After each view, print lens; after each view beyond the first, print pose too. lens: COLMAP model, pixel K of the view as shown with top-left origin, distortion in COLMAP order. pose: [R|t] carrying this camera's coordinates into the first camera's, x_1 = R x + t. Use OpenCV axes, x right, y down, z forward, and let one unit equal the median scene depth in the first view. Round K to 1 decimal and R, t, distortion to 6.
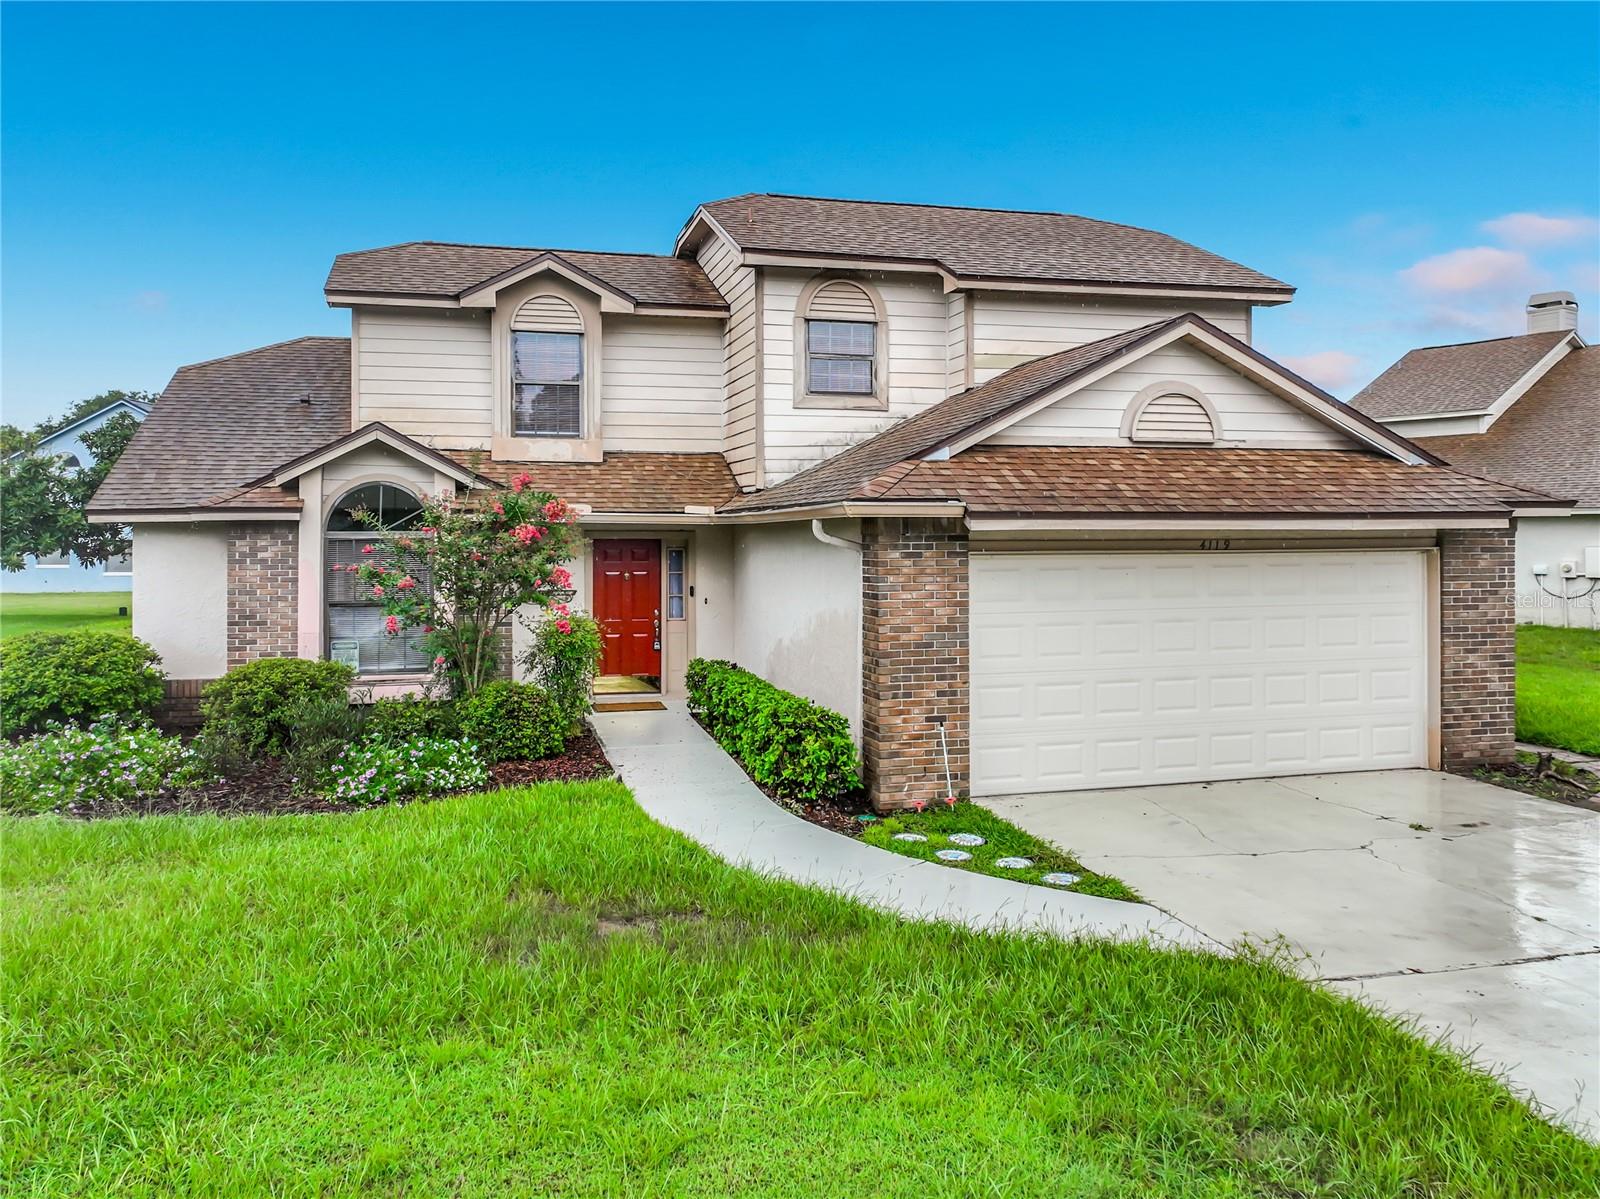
lens RADIAL K [[1079.1, 0, 794.9], [0, 1079.1, 531.5], [0, 0, 1]] dist [0.002973, 0.005059]
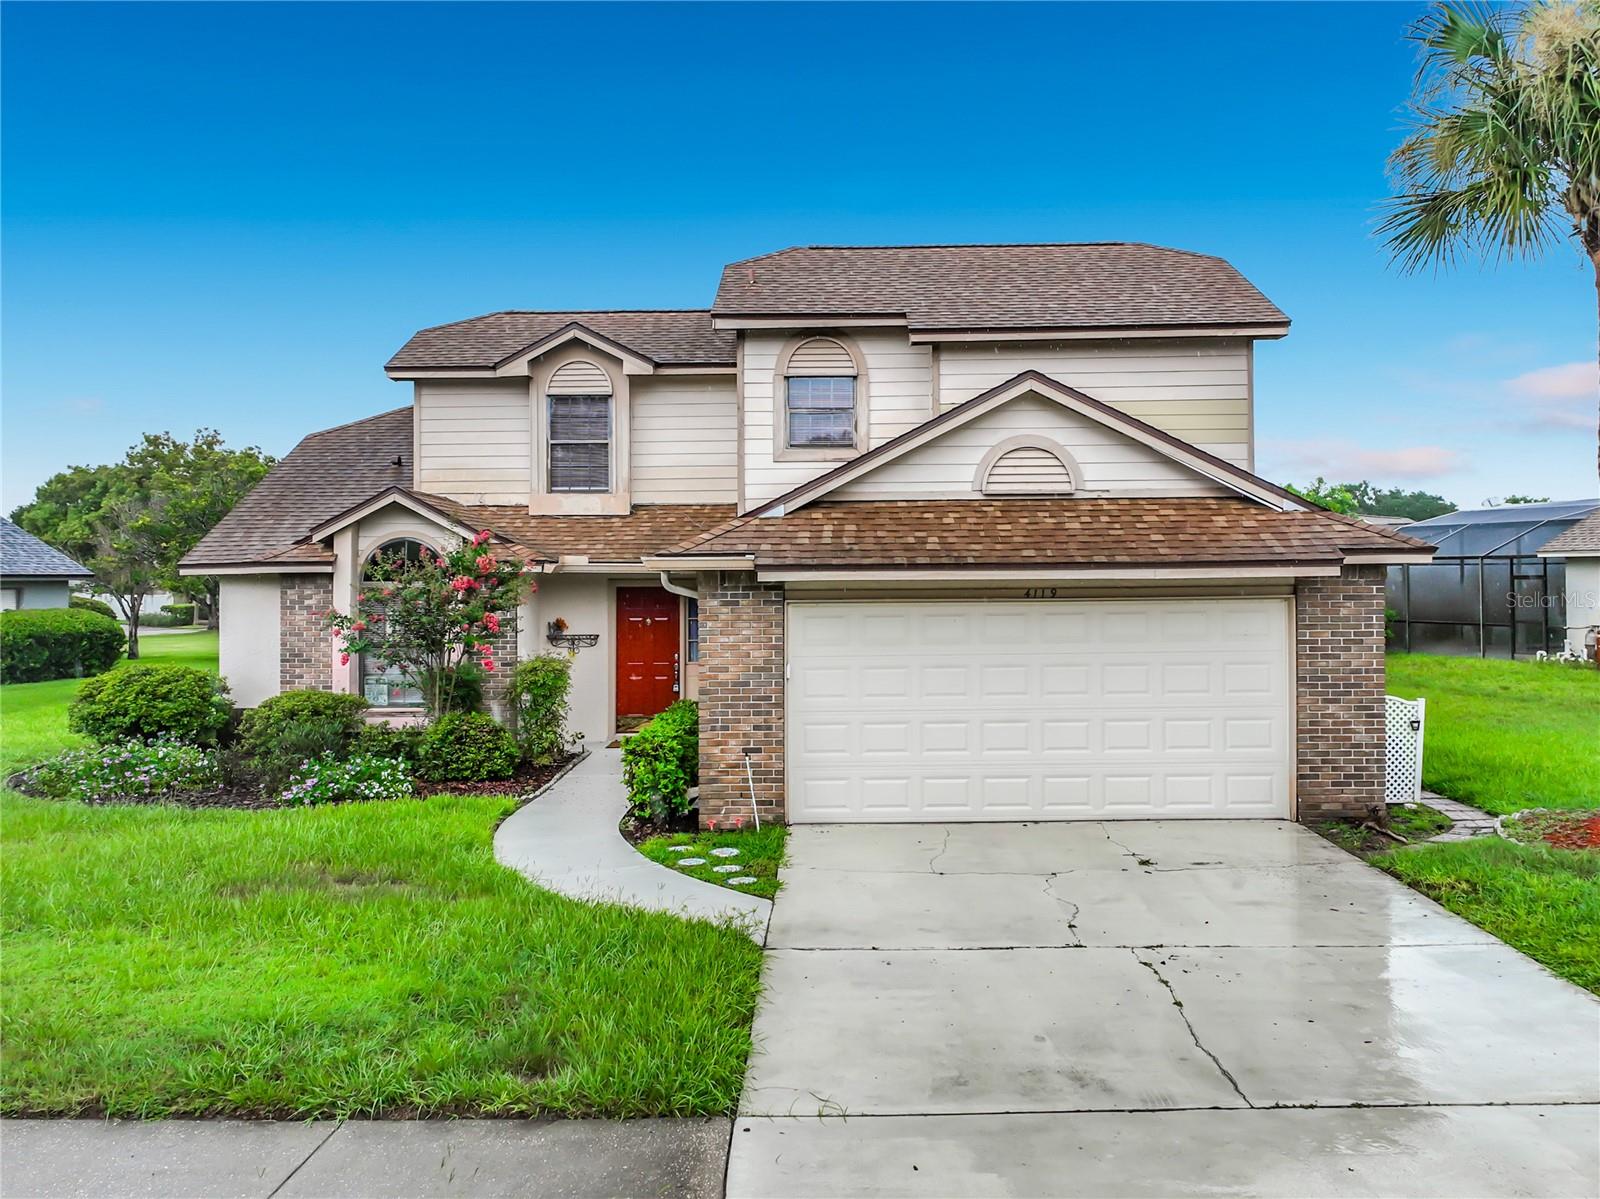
lens RADIAL K [[1176.4, 0, 786.7], [0, 1176.4, 566.9], [0, 0, 1]] dist [-0.001207, 0.016378]
pose [[0.973258, -0.006521, -0.229621, 0.351485], [0.005000, 0.999962, -0.007207, -0.005276], [0.229659, 0.005866, 0.973253, -0.137823]]
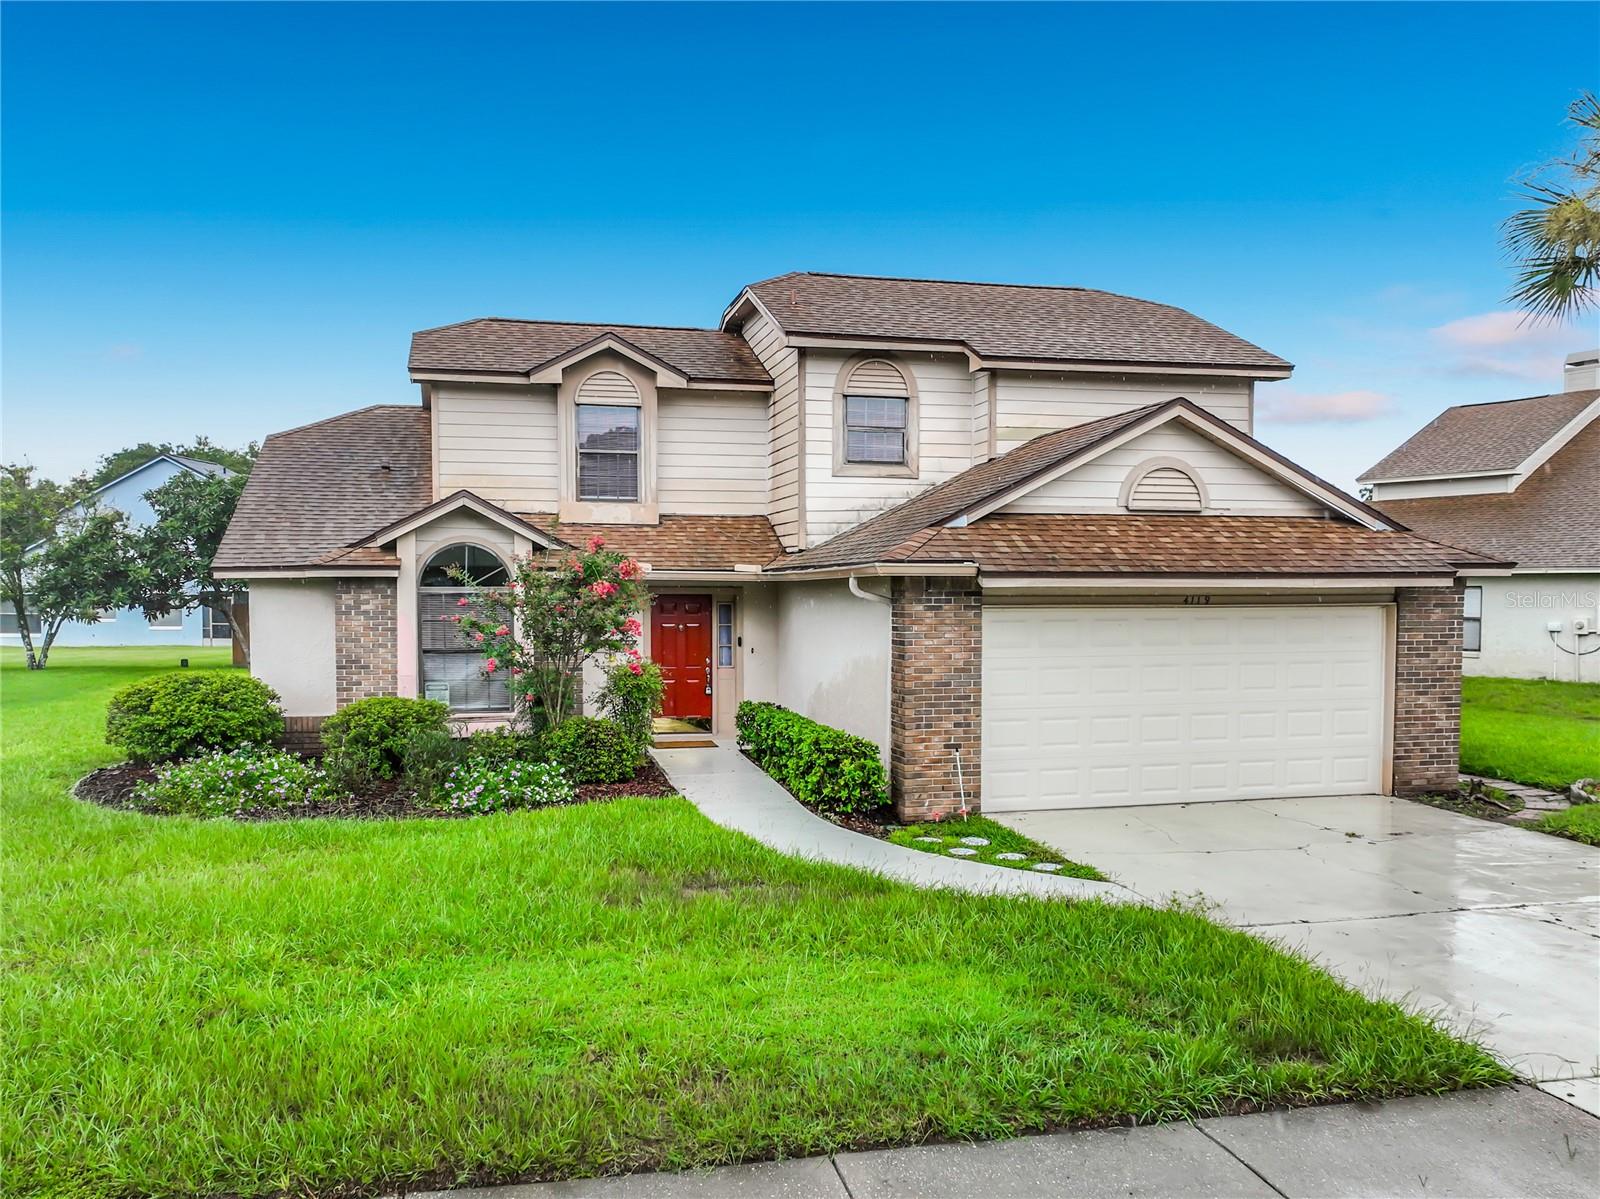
lens RADIAL K [[1073.6, 0, 806.4], [0, 1073.6, 636.3], [0, 0, 1]] dist [0.004519, 0.002360]
pose [[0.999724, 0.003600, -0.023201, -0.002477], [-0.002551, 0.998980, 0.045082, 0.000197], [0.023339, -0.045010, 0.998714, -0.139606]]
